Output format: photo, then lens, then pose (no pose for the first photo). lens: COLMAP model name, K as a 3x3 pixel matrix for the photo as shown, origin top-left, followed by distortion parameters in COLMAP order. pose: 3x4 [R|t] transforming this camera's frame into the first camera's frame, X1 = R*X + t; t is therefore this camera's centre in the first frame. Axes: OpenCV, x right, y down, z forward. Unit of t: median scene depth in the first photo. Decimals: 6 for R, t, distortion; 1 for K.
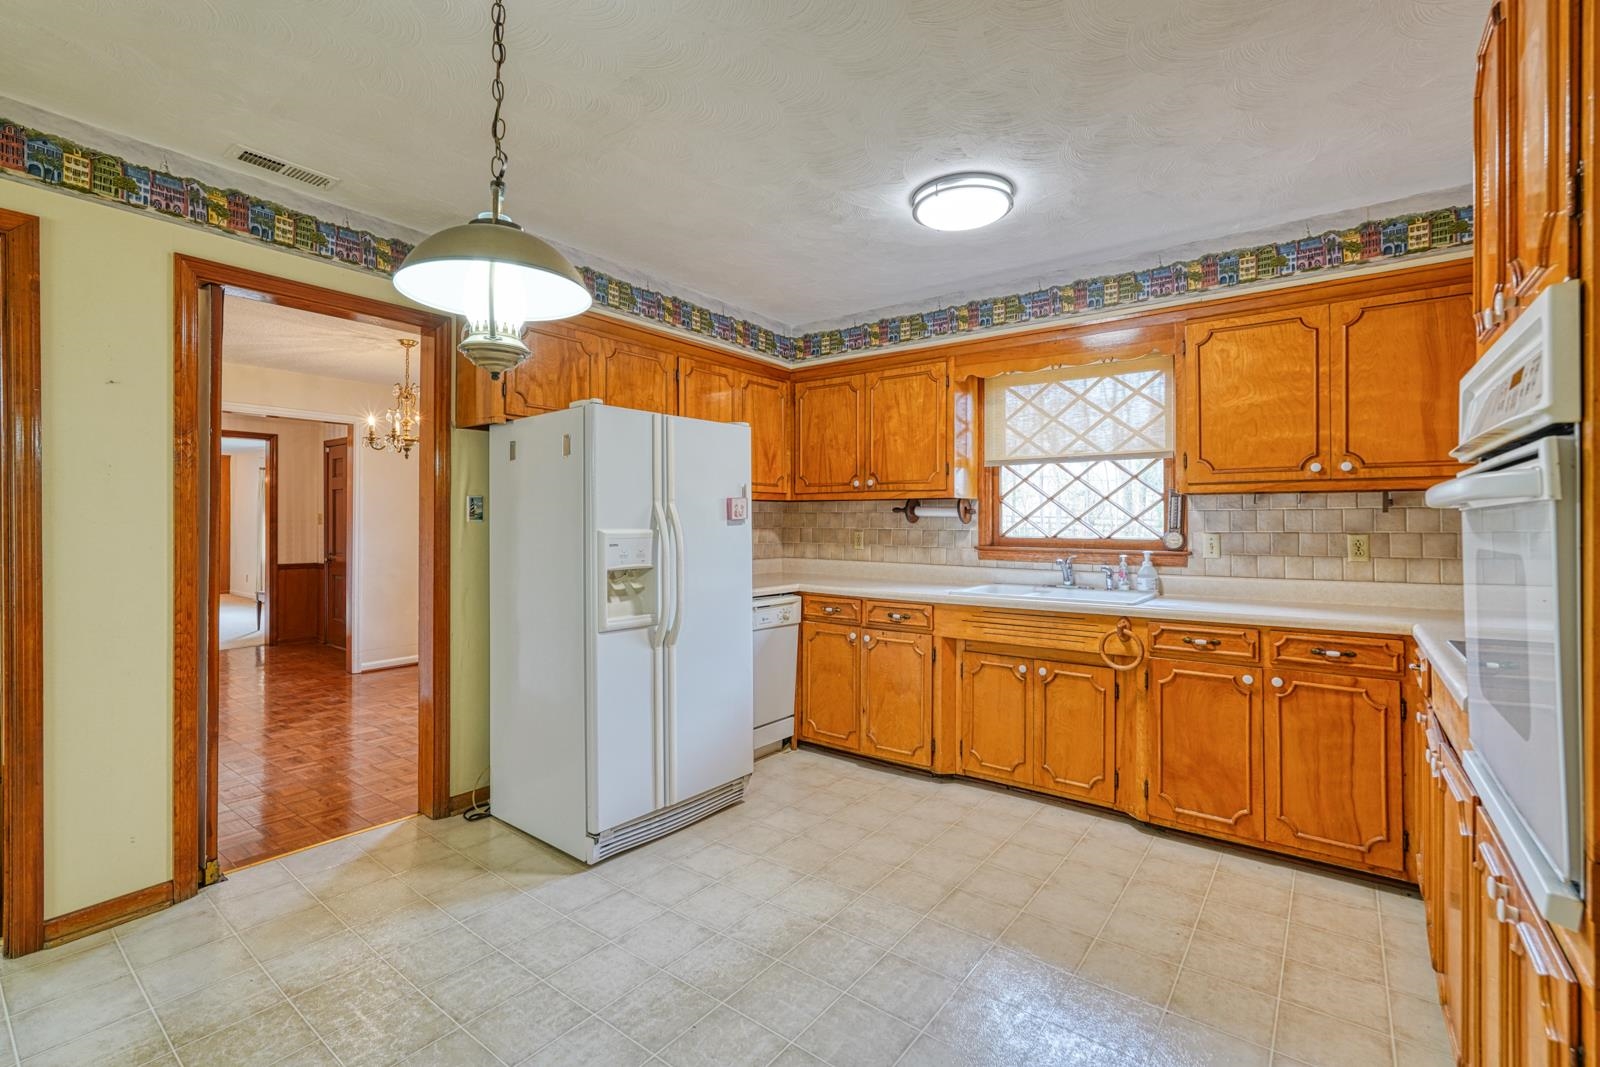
lens RADIAL K [[708.0, 0, 797.4], [0, 708.0, 520.1], [0, 0, 1]] dist [-0.020704, 0.009448]
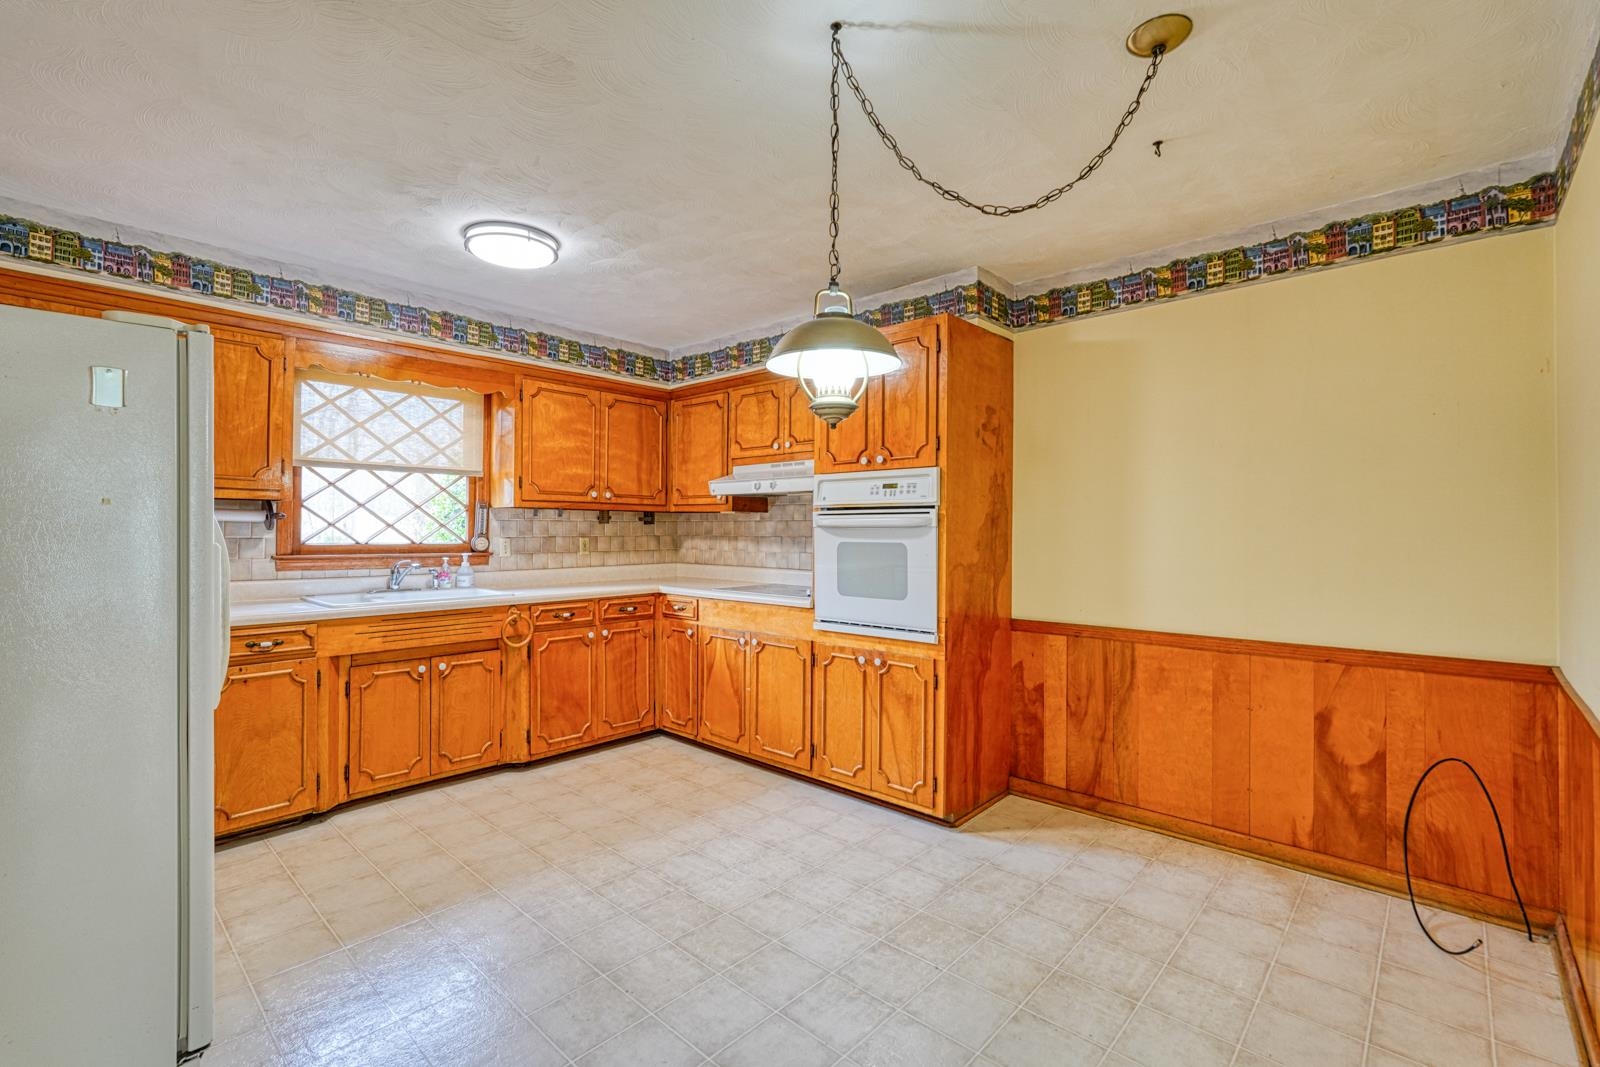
lens RADIAL K [[708.0, 0, 797.4], [0, 708.0, 520.1], [0, 0, 1]] dist [-0.020704, 0.009448]
pose [[0.090702, 0.013307, 0.995789, -0.687324], [-0.008341, 0.999886, -0.012602, -0.001734], [-0.995843, -0.007163, 0.090803, 0.358725]]
